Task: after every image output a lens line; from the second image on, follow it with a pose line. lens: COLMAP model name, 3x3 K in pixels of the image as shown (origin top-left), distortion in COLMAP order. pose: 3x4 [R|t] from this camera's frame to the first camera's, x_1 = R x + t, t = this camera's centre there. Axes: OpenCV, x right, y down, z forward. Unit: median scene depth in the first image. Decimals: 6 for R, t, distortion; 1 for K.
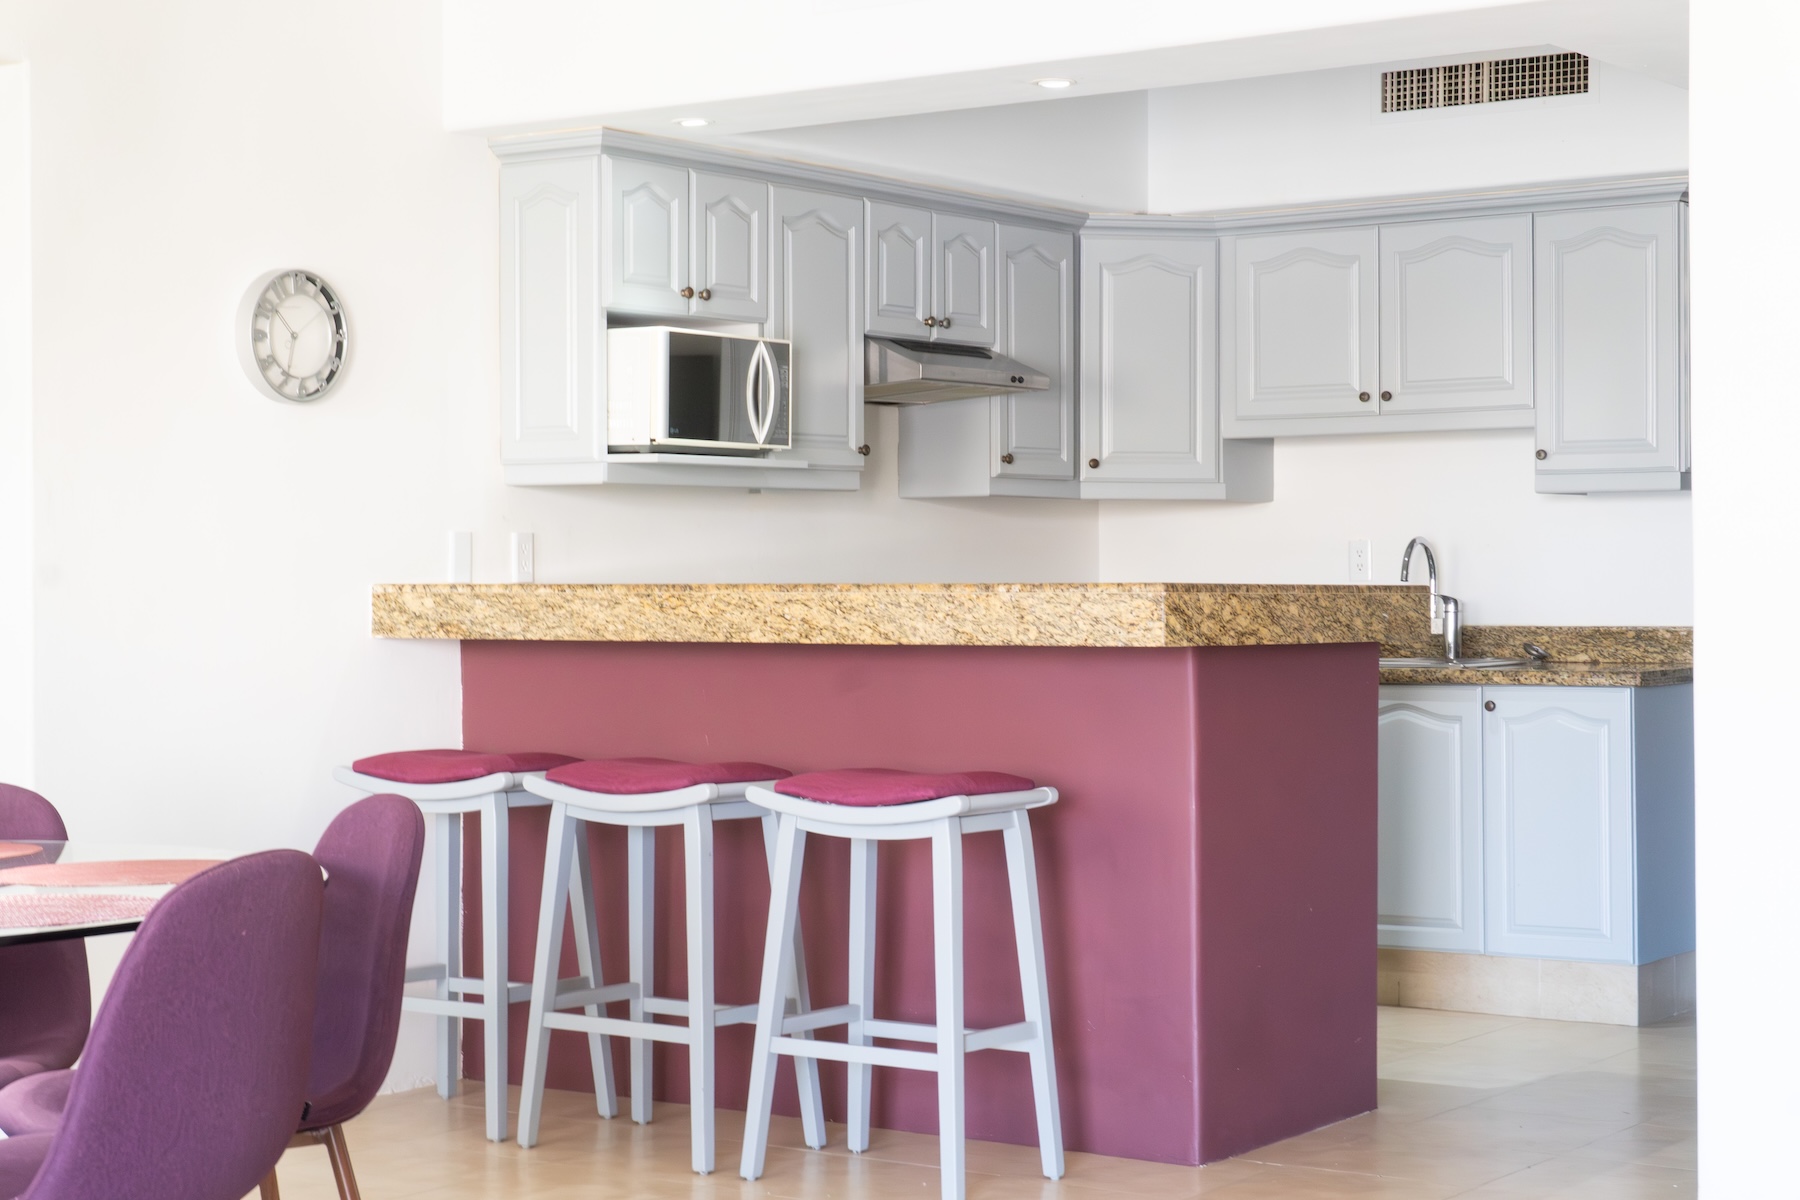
lens RADIAL K [[2995.4, 0, 813.8], [0, 2995.4, 602.6], [0, 0, 1]] dist [0.014667, 0.106498]
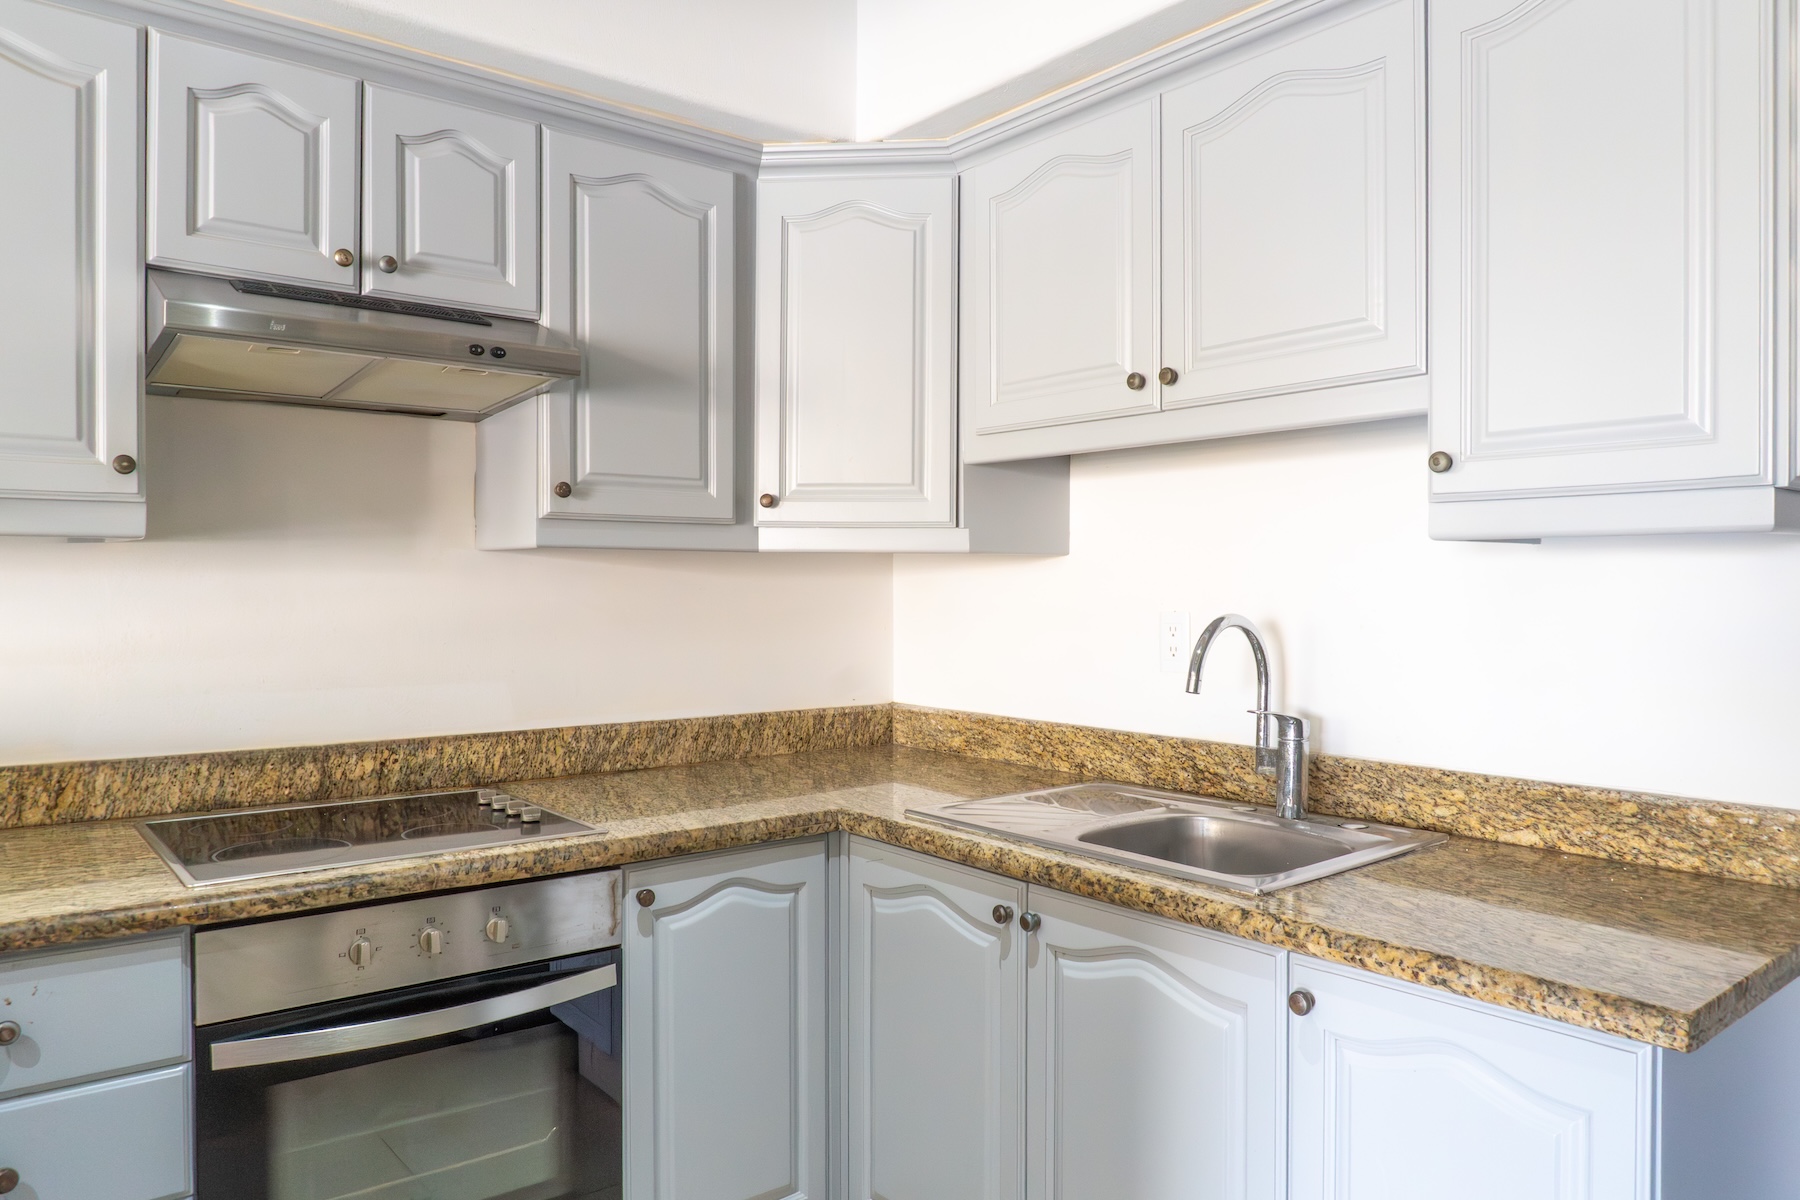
lens RADIAL K [[1191.3, 0, 895.5], [0, 1191.3, 594.6], [0, 0, 1]] dist [-0.011253, -0.000575]
pose [[0.969037, 0.007278, -0.246808, 0.240698], [-0.006802, 0.999973, 0.002779, -0.031948], [0.246821, -0.001014, 0.969060, 0.927944]]
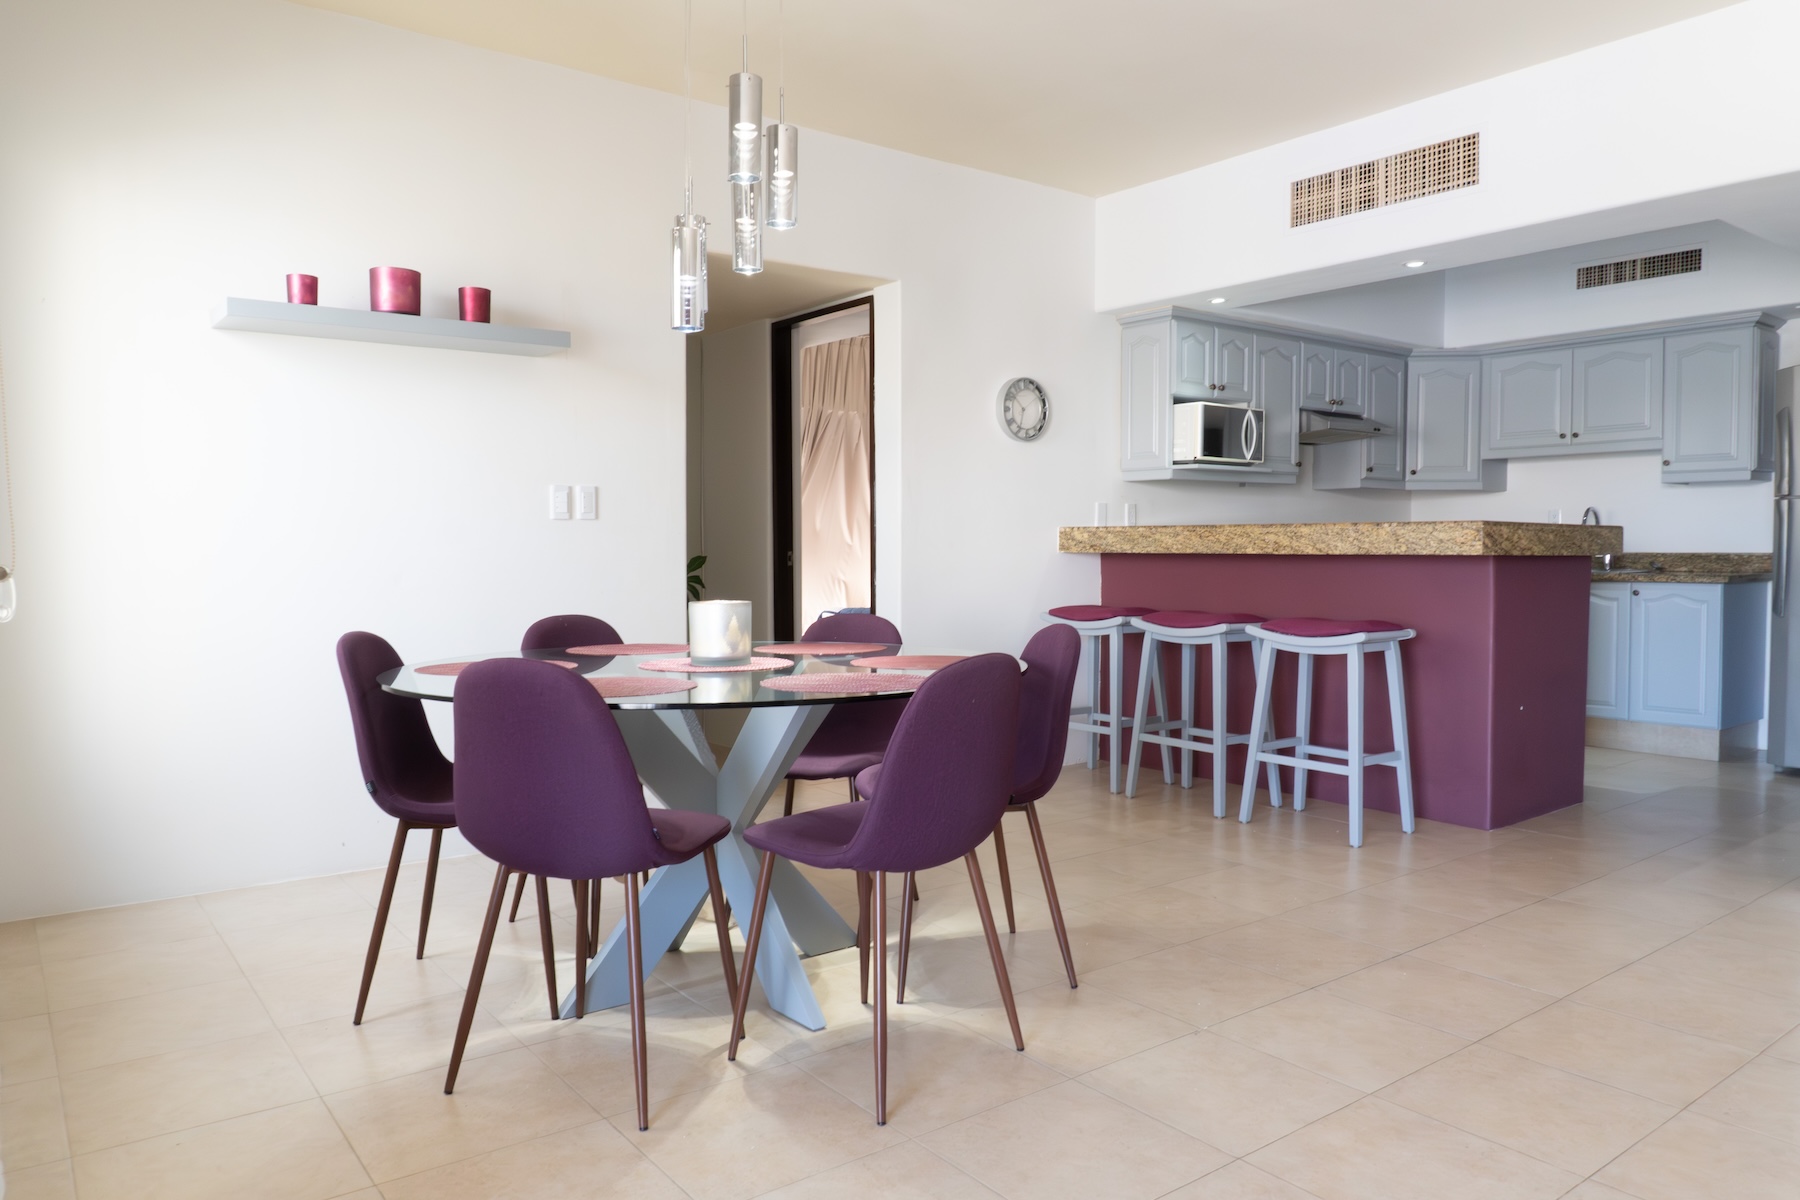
lens RADIAL K [[1180.4, 0, 900.0], [0, 1180.4, 600.0], [0, 0, 1]] dist [-0.015051, 0.003371]
pose [[0.959597, 0.015534, -0.280949, -0.019447], [-0.004240, 0.999160, 0.040762, 0.011778], [0.281346, -0.037924, 0.958857, 0.161704]]
